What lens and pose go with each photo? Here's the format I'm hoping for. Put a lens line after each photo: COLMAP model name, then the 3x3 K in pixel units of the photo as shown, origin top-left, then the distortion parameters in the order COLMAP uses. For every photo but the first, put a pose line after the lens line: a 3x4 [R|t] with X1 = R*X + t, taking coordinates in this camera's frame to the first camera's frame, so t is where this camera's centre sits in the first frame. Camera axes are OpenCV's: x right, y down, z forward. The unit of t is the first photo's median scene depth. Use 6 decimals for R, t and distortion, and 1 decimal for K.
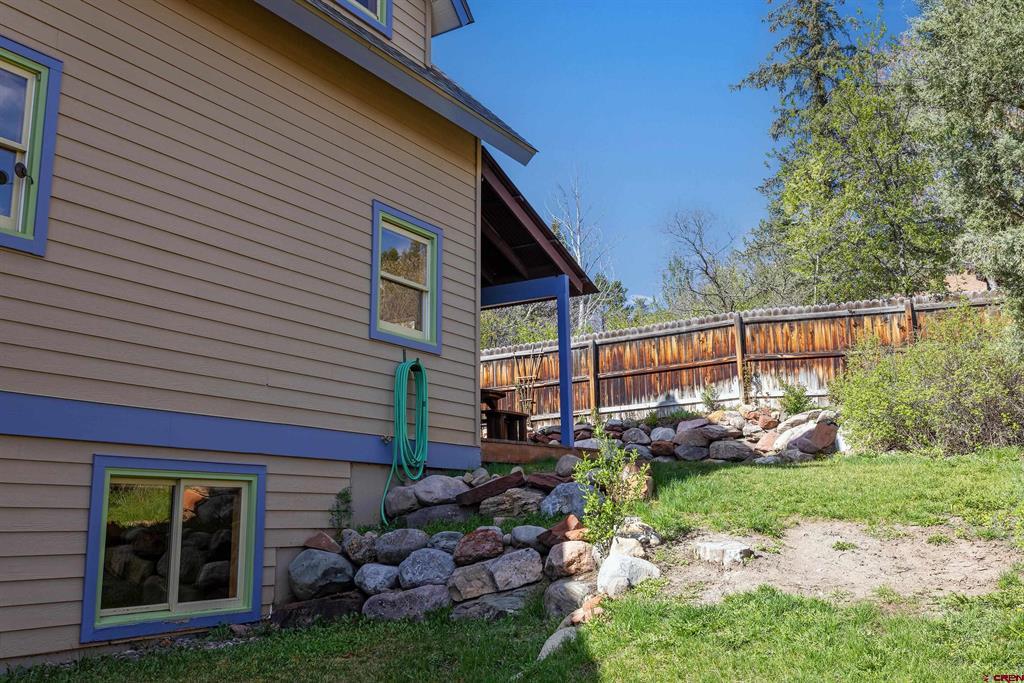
lens RADIAL K [[971.9, 0, 512.0], [0, 971.9, 341.5], [0, 0, 1]] dist [-0.000333, -0.000241]
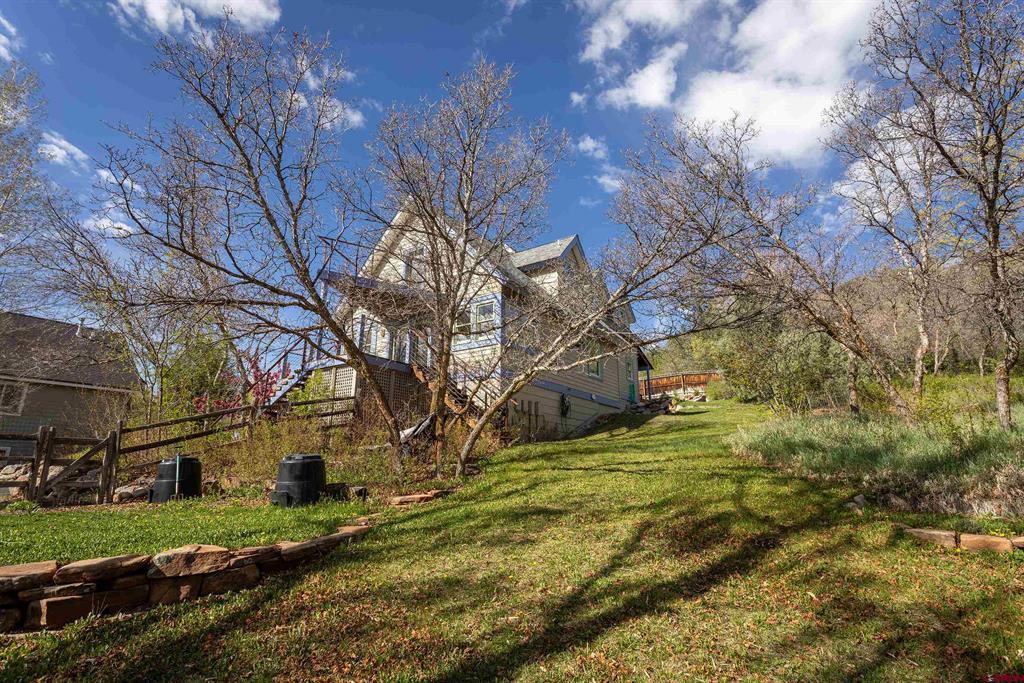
lens RADIAL K [[519.5, 0, 512.0], [0, 519.5, 341.5], [0, 0, 1]] dist [-0.000175, 0.000002]
pose [[0.999400, -0.008459, -0.033579, -0.451454], [0.006740, 0.998678, -0.050958, -0.057823], [0.033966, 0.050701, 0.998136, -1.357979]]
